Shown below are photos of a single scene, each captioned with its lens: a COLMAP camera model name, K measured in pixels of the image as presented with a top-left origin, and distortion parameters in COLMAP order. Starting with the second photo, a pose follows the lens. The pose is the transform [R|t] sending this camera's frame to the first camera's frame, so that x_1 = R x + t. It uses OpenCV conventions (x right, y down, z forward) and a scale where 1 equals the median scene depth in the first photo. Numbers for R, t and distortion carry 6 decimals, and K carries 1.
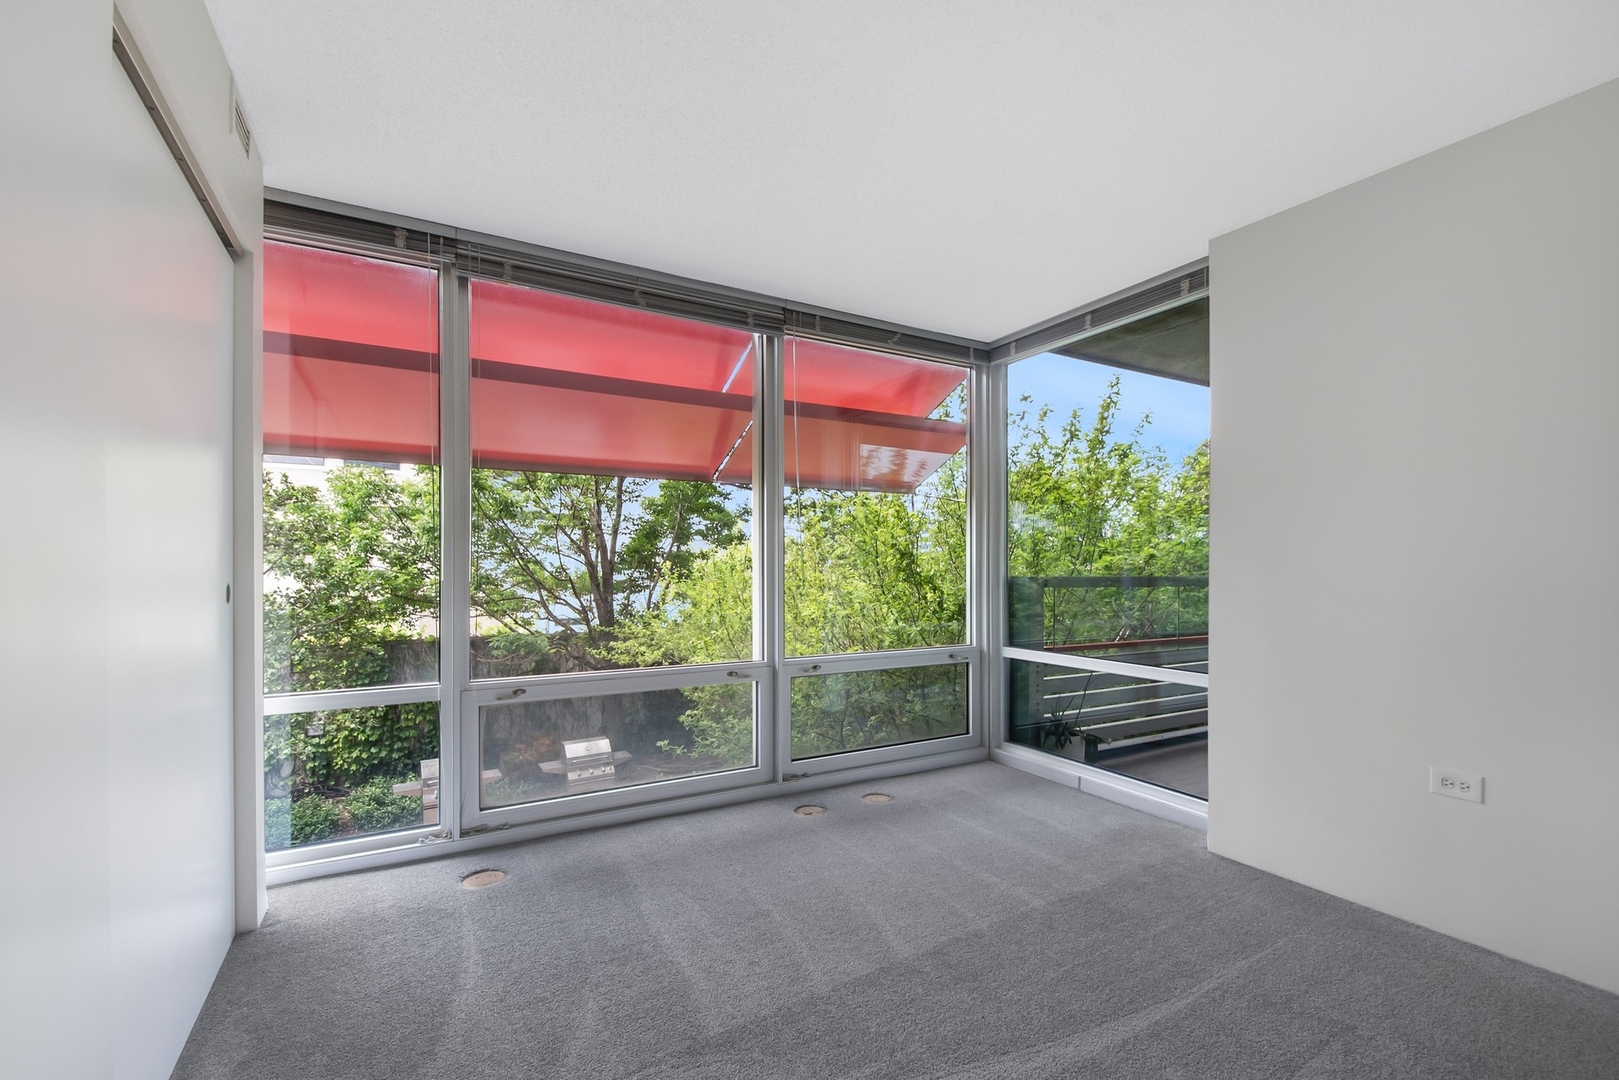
lens RADIAL K [[723.8, 0, 814.1], [0, 723.8, 561.4], [0, 0, 1]] dist [0.007536, 0.000165]
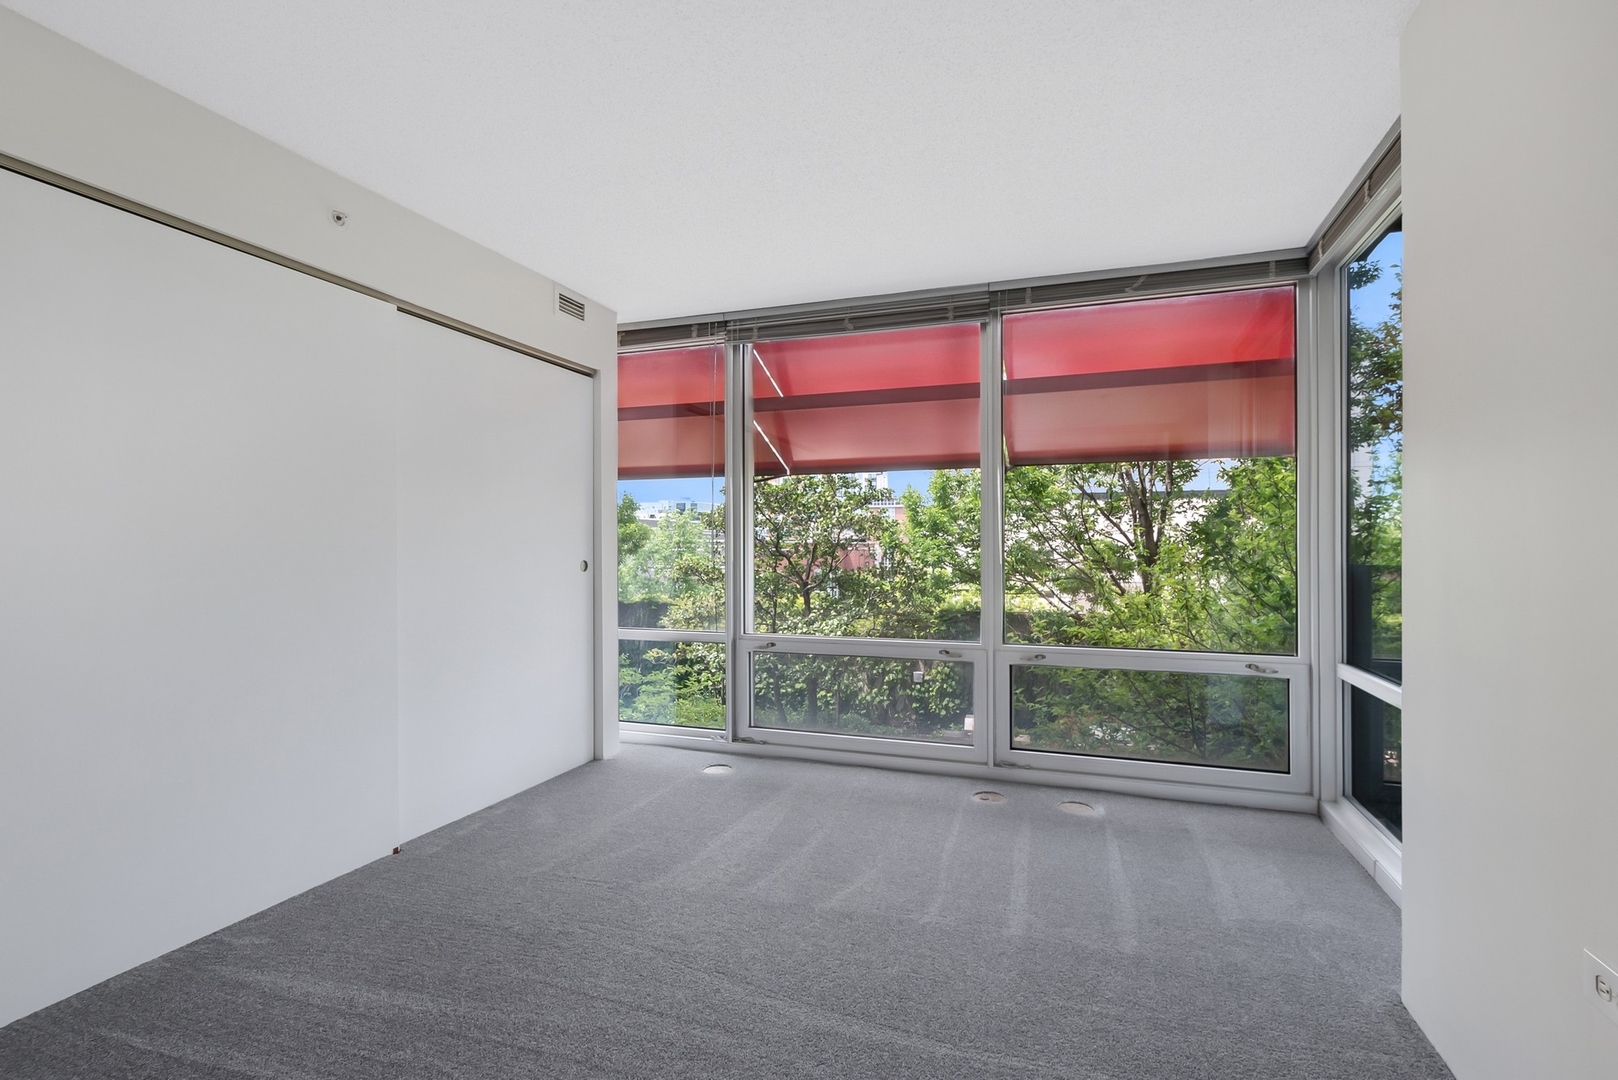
lens RADIAL K [[723.3, 0, 813.6], [0, 723.3, 561.4], [0, 0, 1]] dist [0.007536, 0.000165]
pose [[0.649285, 0.013357, -0.760428, 0.577890], [0.005752, 0.999731, 0.022472, -0.003955], [0.760524, -0.018965, 0.649033, 0.171117]]
